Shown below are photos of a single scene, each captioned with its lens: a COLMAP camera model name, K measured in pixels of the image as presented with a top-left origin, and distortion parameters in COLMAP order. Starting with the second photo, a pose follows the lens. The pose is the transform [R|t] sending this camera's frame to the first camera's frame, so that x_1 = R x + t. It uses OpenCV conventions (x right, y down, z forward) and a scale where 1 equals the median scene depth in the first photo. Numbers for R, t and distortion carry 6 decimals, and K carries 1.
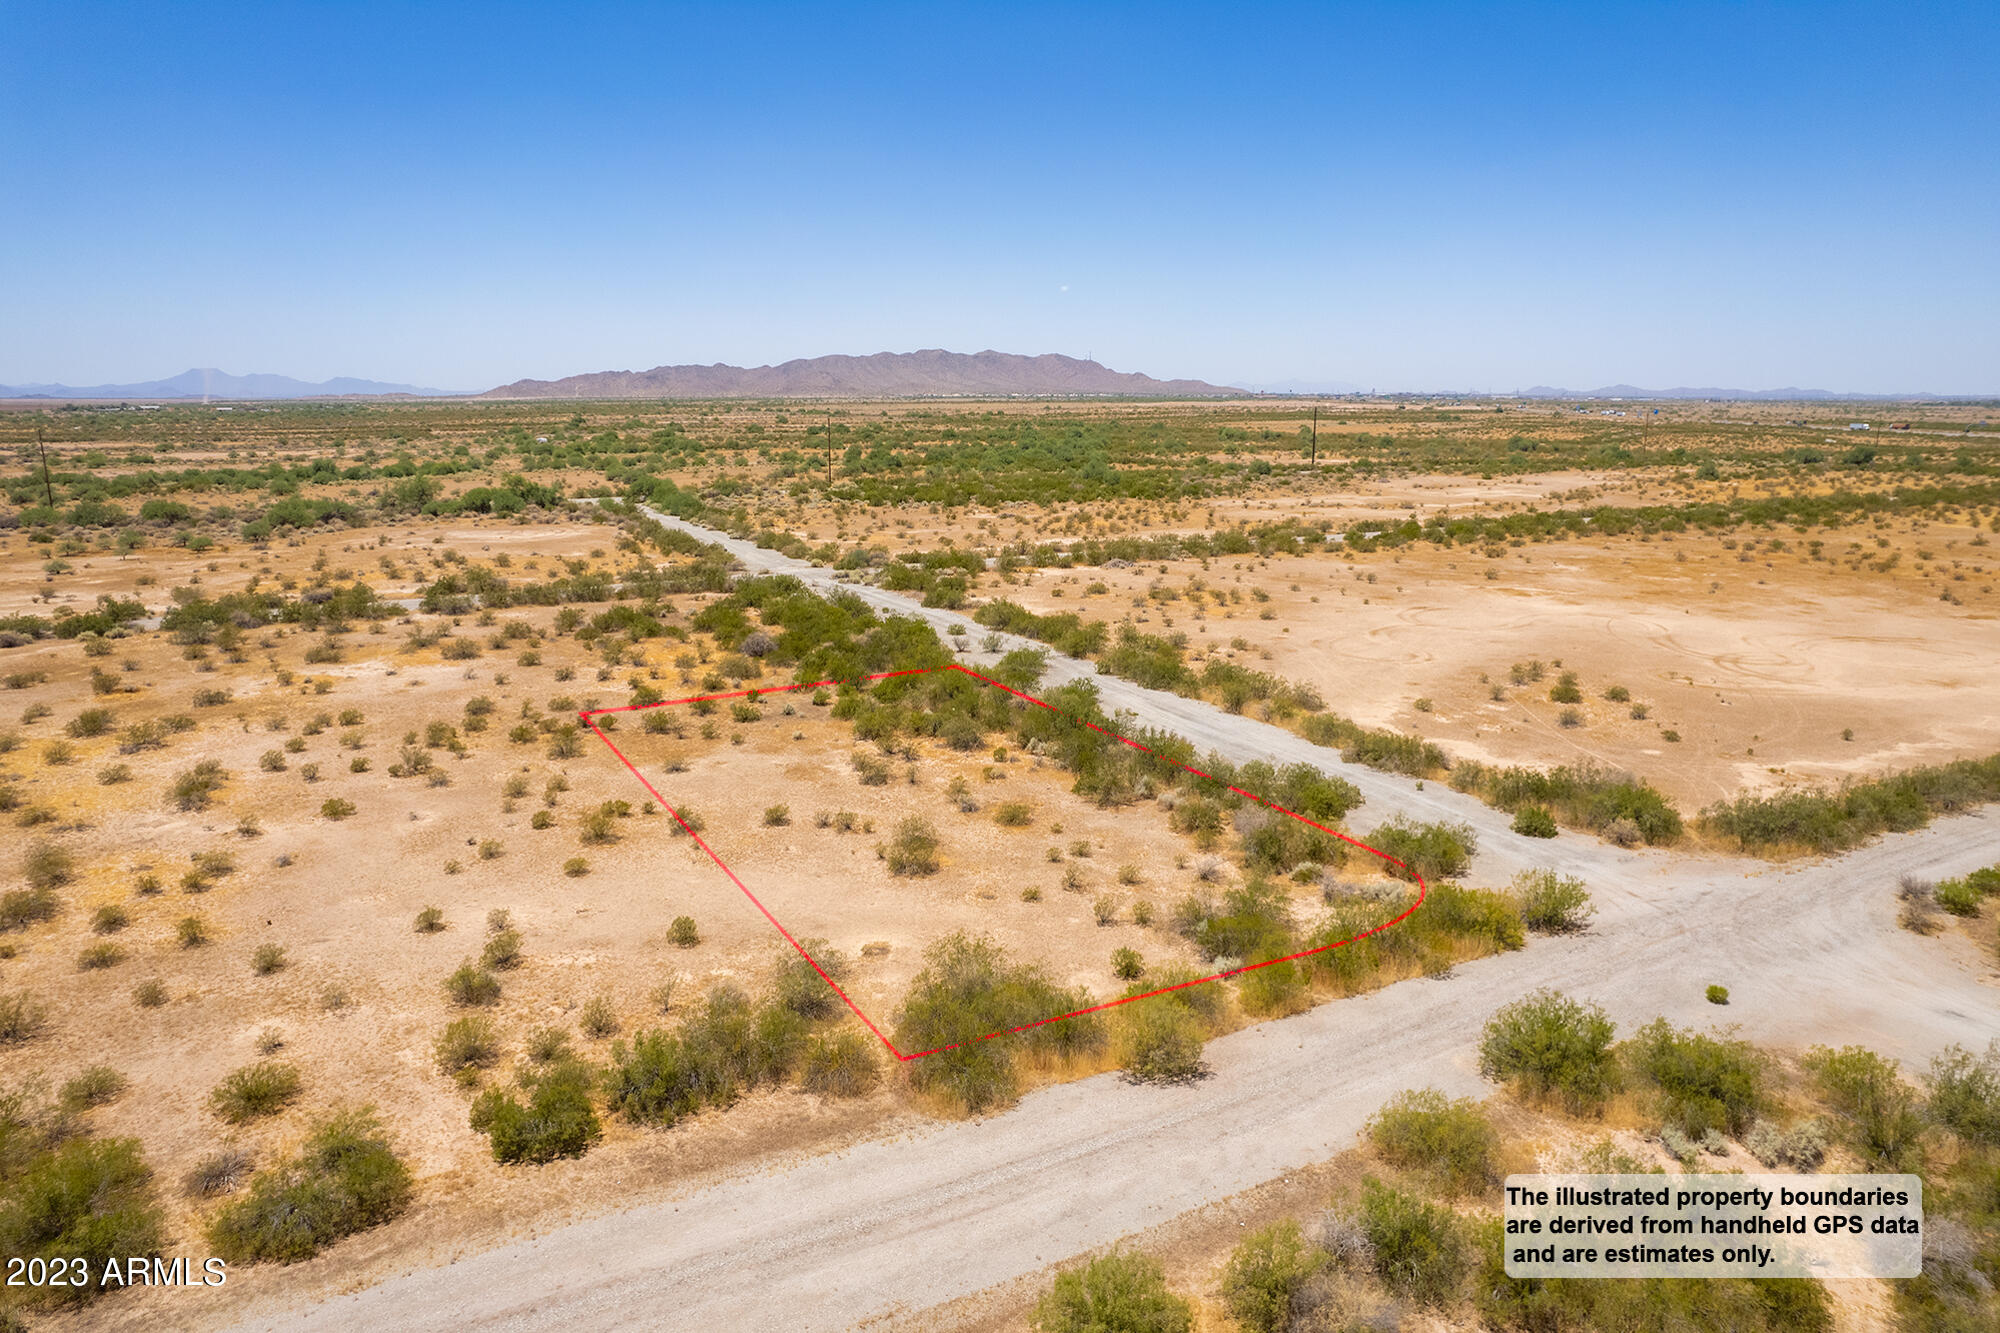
lens RADIAL K [[1273.5, 0, 1003.6], [0, 1273.5, 667.4], [0, 0, 1]] dist [-0.080845, 0.077708]
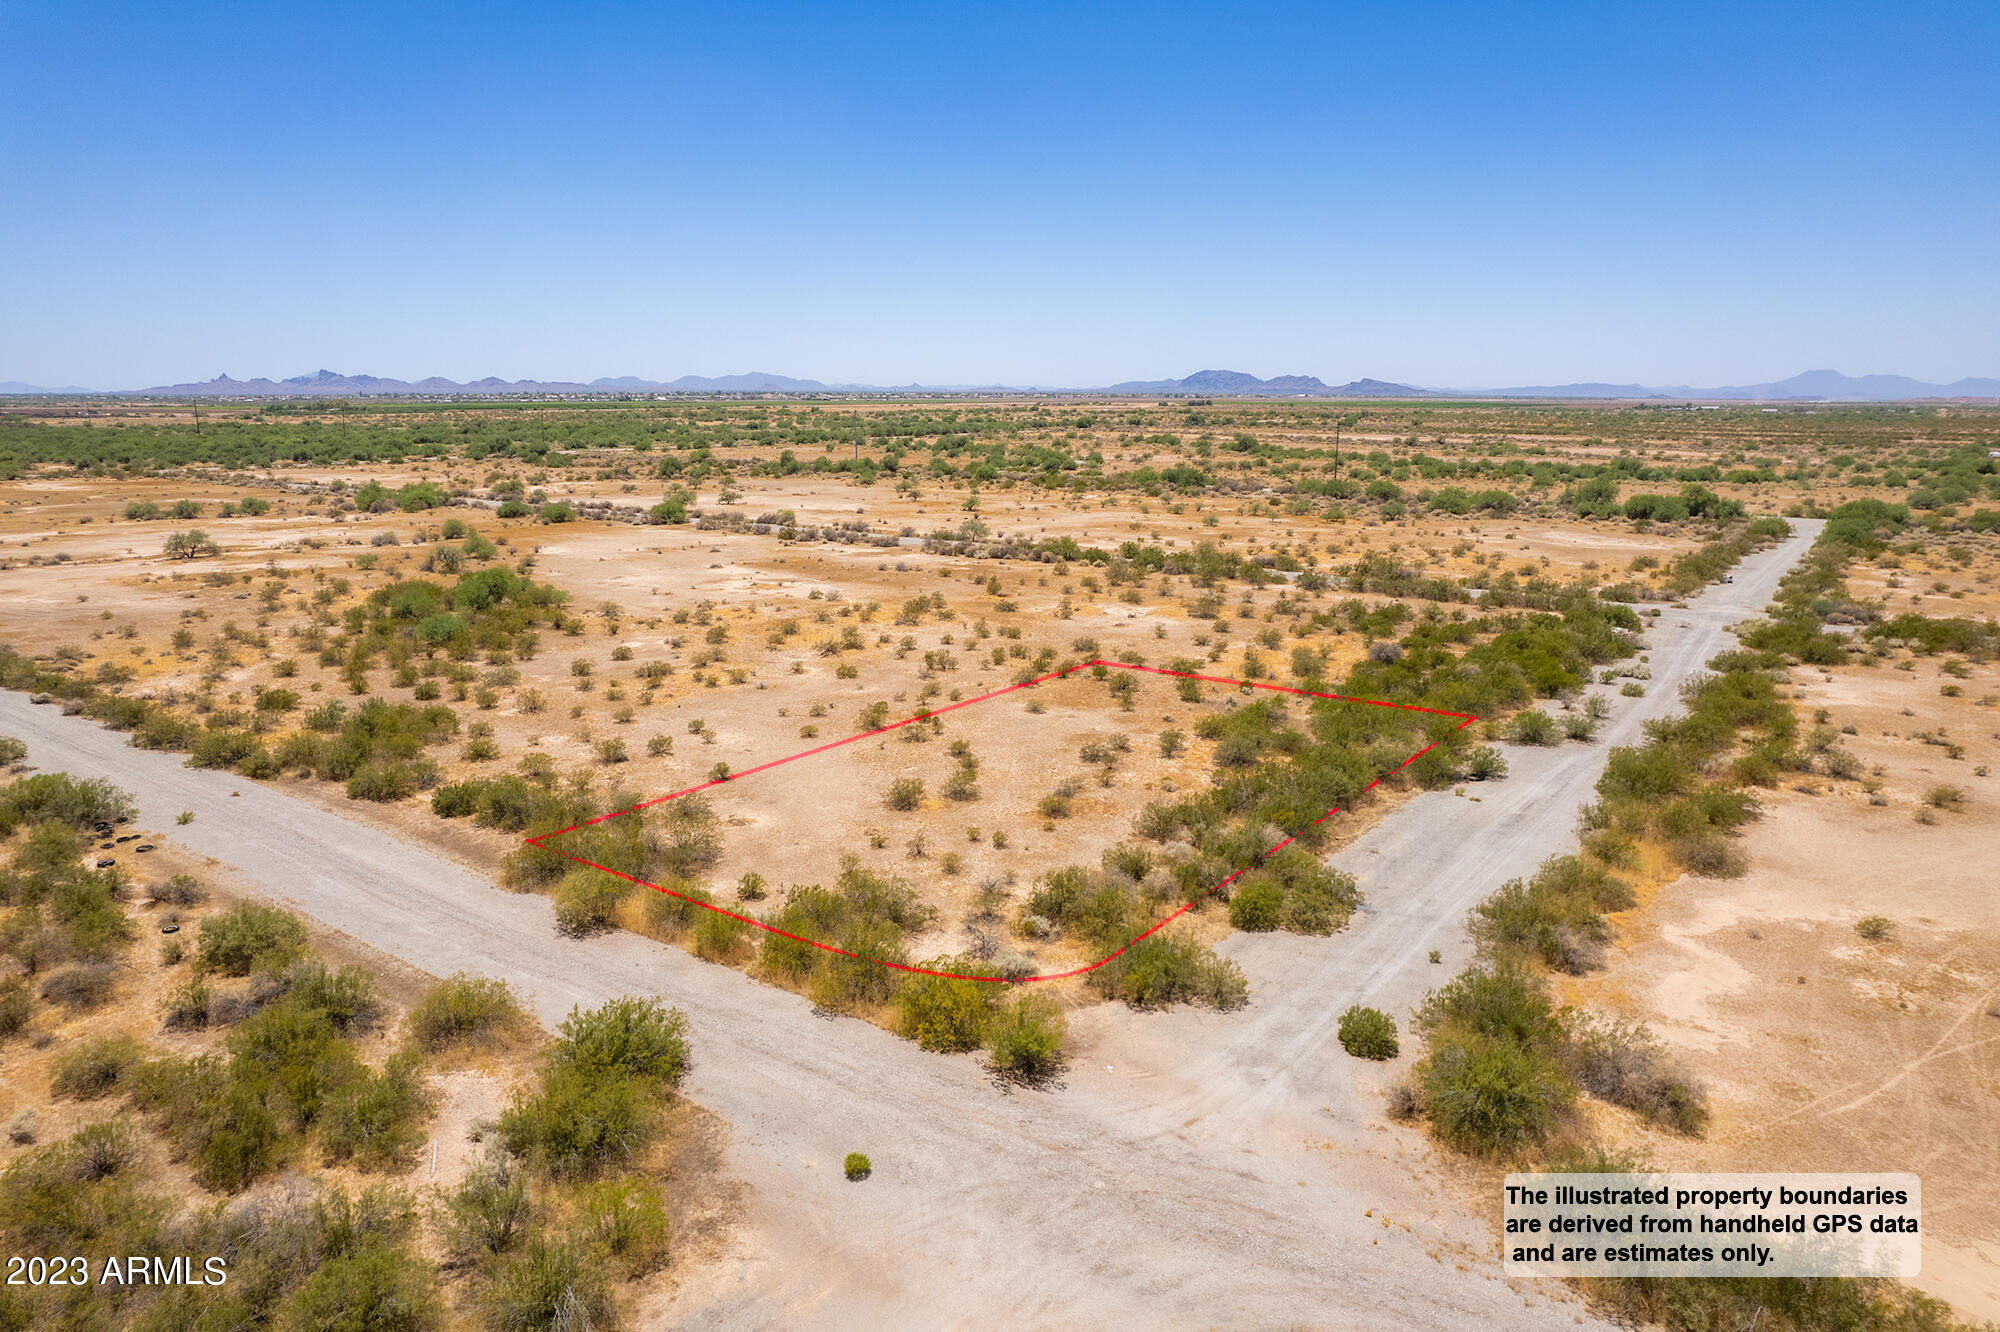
lens RADIAL K [[1273.5, 0, 1003.6], [0, 1273.5, 666.9], [0, 0, 1]] dist [-0.080845, 0.077708]
pose [[0.432052, 0.192563, -0.881051, 0.996437], [-0.193869, 0.973930, 0.117793, -0.121043], [0.880764, 0.119916, 0.458121, 0.547883]]
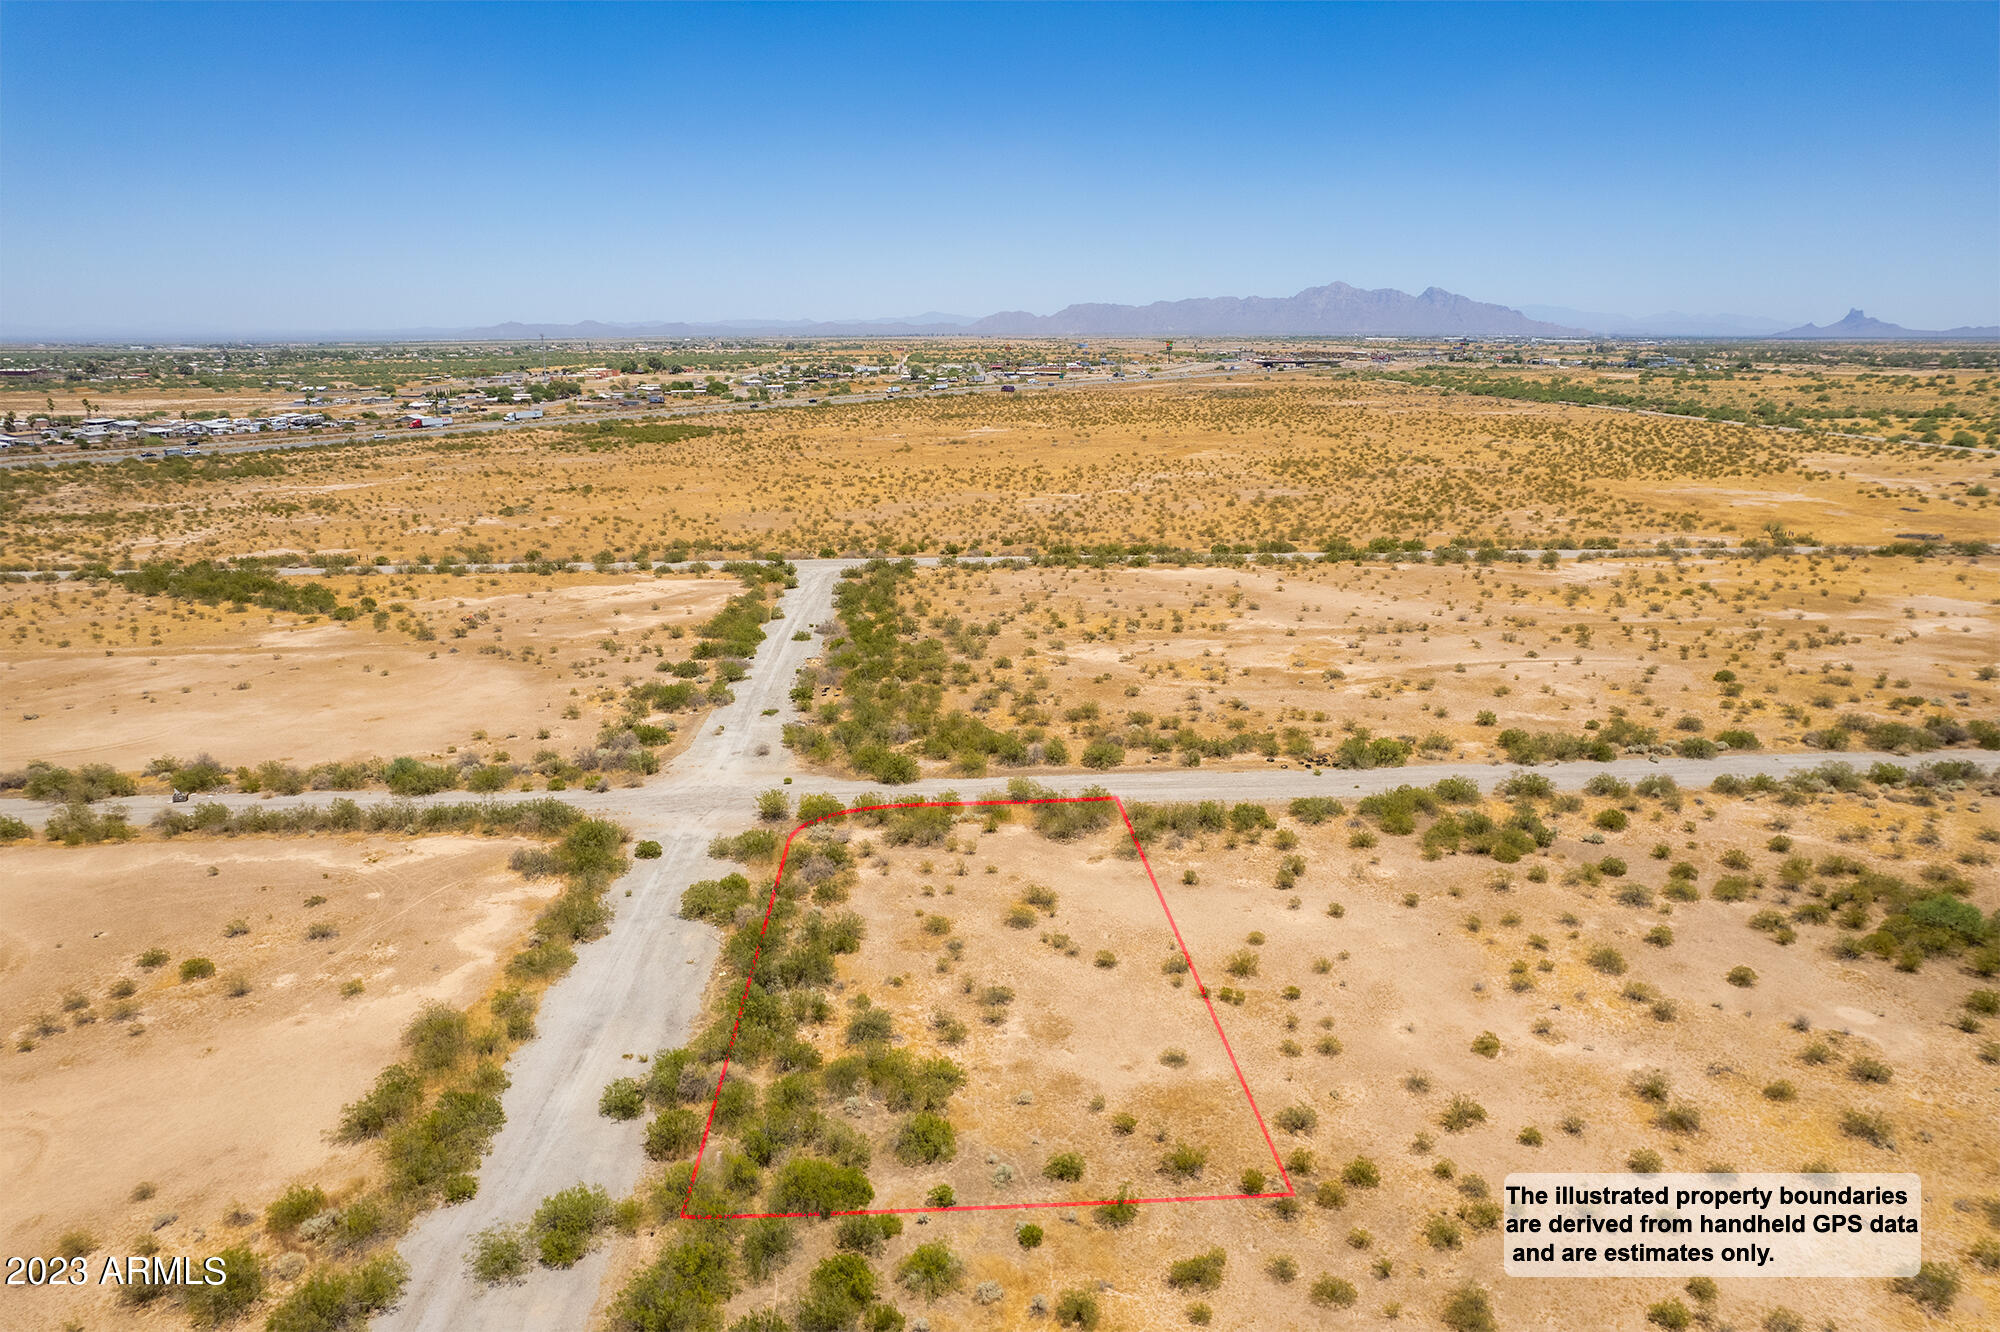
lens RADIAL K [[1273.5, 0, 1003.6], [0, 1273.5, 666.9], [0, 0, 1]] dist [-0.080845, 0.077708]
pose [[-0.907106, -0.111022, 0.405997, -0.637726], [0.087079, 0.894216, 0.439085, -0.795086], [-0.411797, 0.433650, -0.801481, 2.181409]]
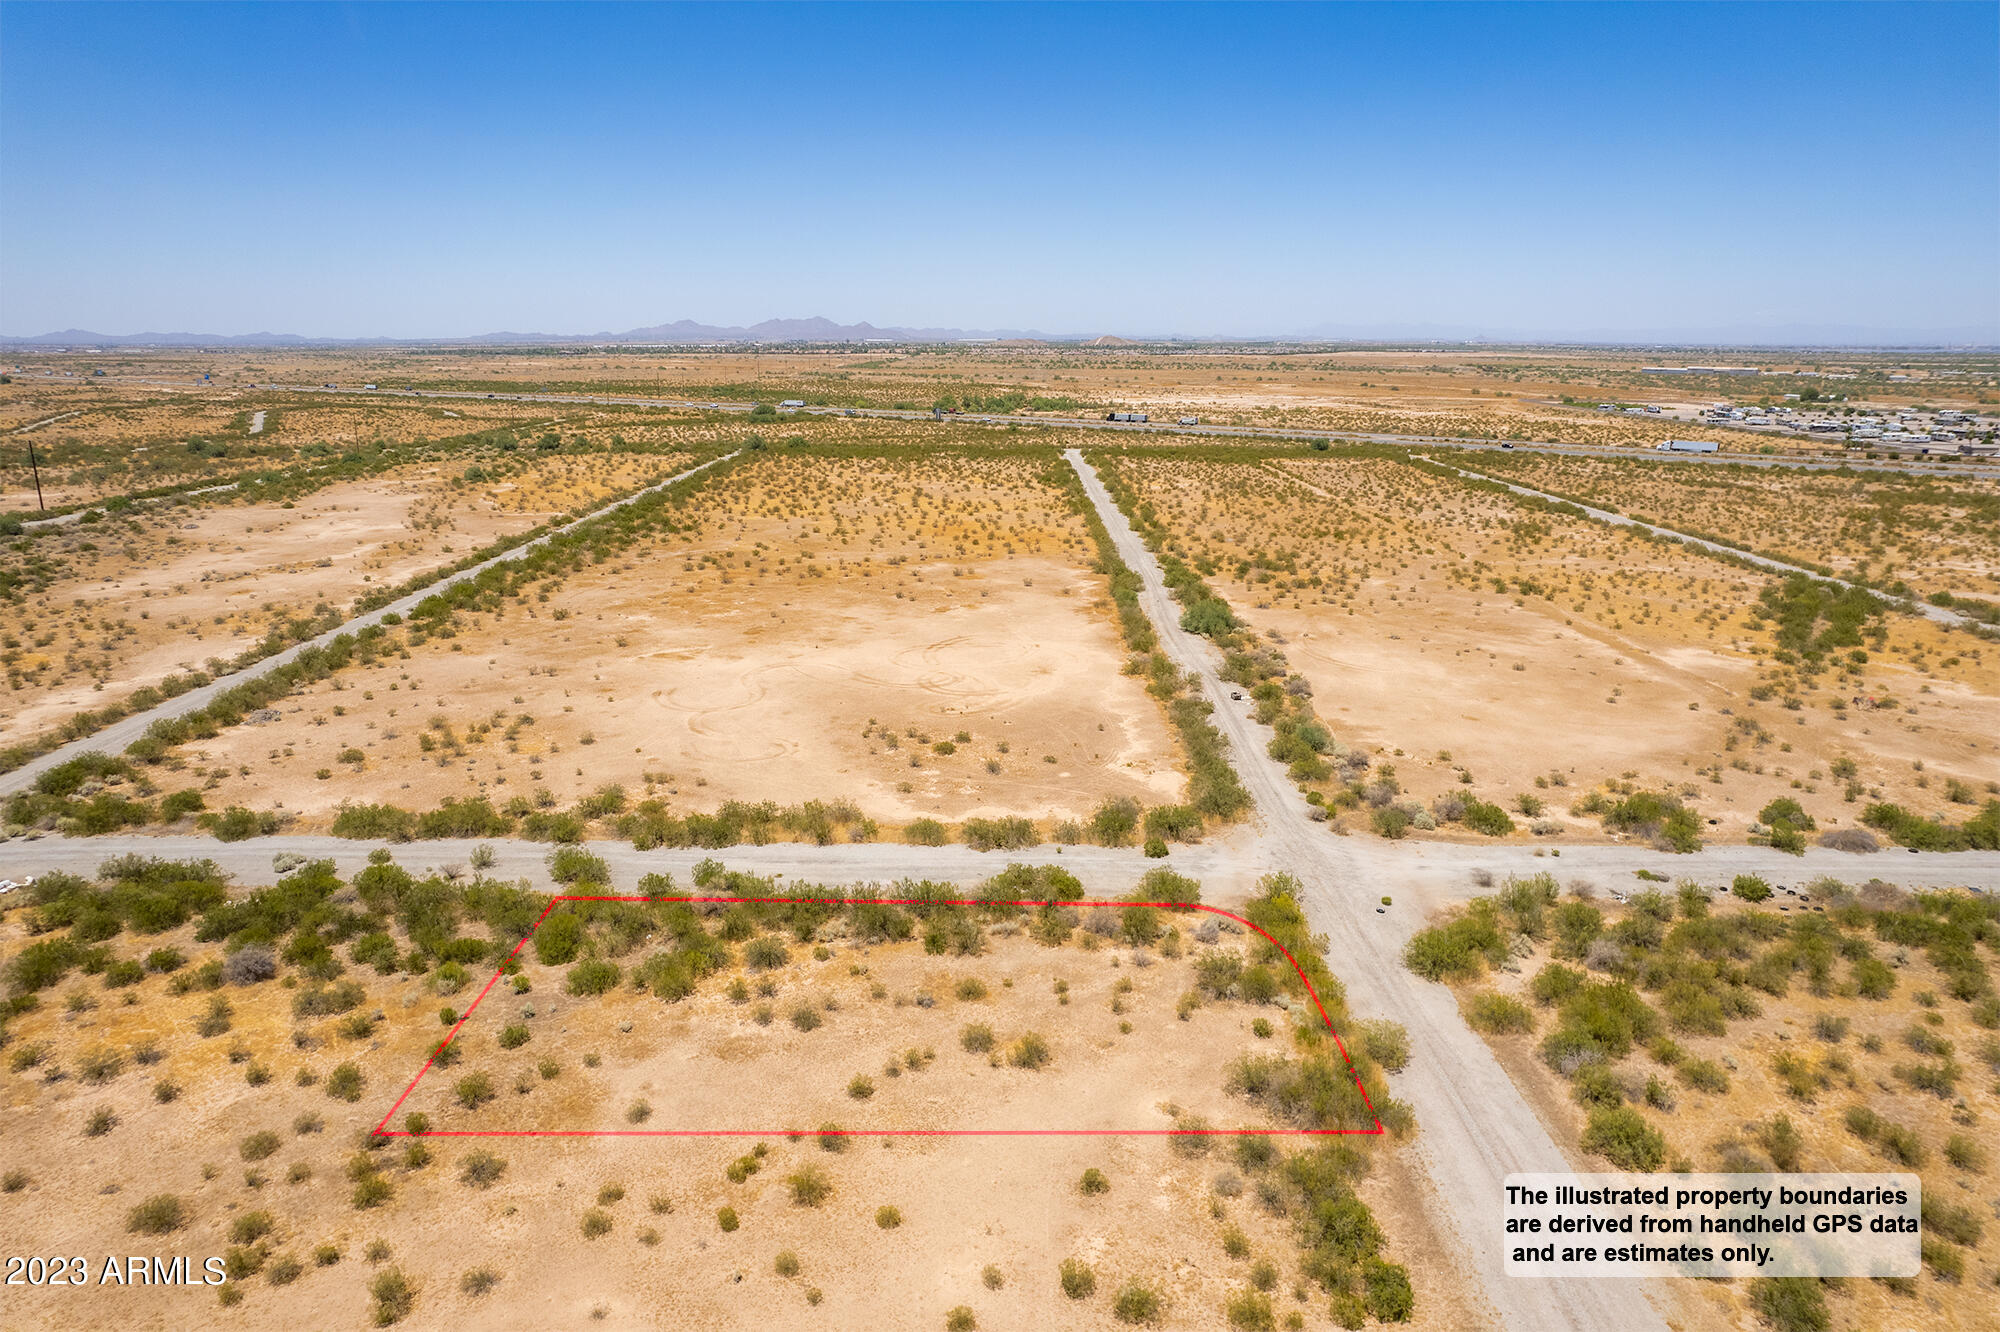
lens RADIAL K [[1273.5, 0, 1003.6], [0, 1273.5, 666.9], [0, 0, 1]] dist [-0.080845, 0.077708]
pose [[0.480093, -0.226370, 0.847507, -1.058998], [0.187256, 0.970308, 0.153094, -0.411734], [-0.856998, 0.085201, 0.508227, 0.379690]]
